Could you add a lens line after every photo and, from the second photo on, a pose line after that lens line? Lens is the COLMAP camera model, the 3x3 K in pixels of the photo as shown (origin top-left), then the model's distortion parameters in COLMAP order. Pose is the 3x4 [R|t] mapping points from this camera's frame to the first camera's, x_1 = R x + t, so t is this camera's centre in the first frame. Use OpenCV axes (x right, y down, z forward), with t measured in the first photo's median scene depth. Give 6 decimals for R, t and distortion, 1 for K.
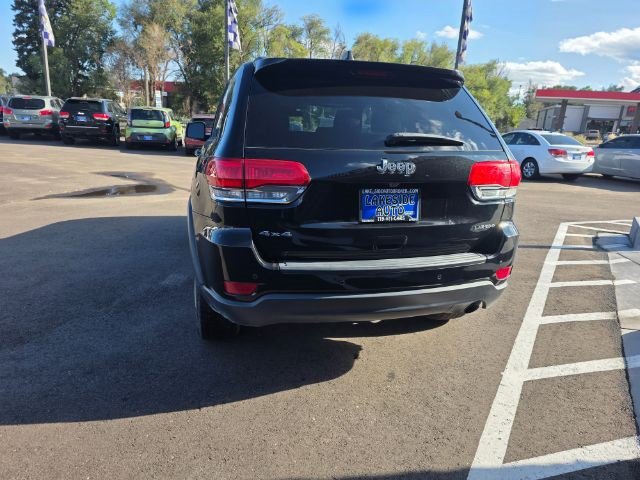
lens RADIAL K [[435.9, 0, 330.5], [0, 435.9, 248.5], [0, 0, 1]] dist [0.050039, -0.043572]
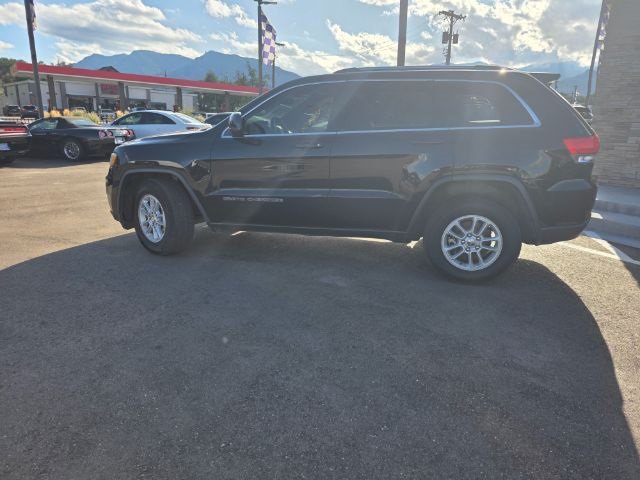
lens RADIAL K [[435.9, 0, 323.5], [0, 435.9, 238.0], [0, 0, 1]] dist [0.050039, -0.043572]
pose [[0.482156, -0.264851, 0.835093, -0.331765], [0.241172, 0.956506, 0.164112, -0.052996], [-0.842236, 0.122273, 0.525060, 0.150751]]
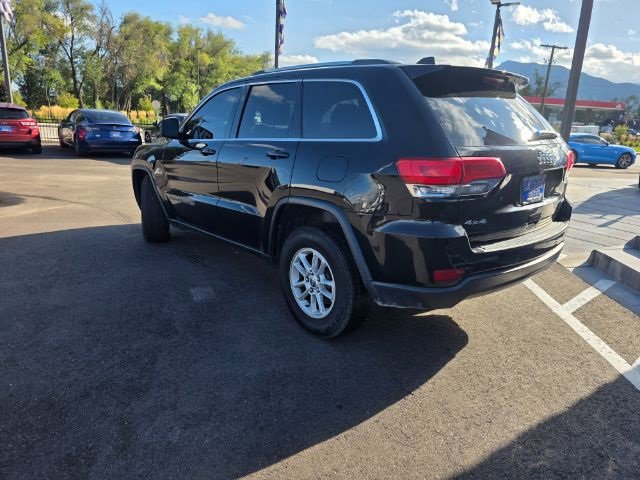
lens RADIAL K [[435.9, 0, 324.7], [0, 435.9, 243.5], [0, 0, 1]] dist [0.050039, -0.043572]
pose [[0.893595, -0.131073, 0.429311, -0.147316], [0.125132, 0.991243, 0.042179, -0.011375], [-0.431080, 0.016030, 0.902171, 0.020470]]
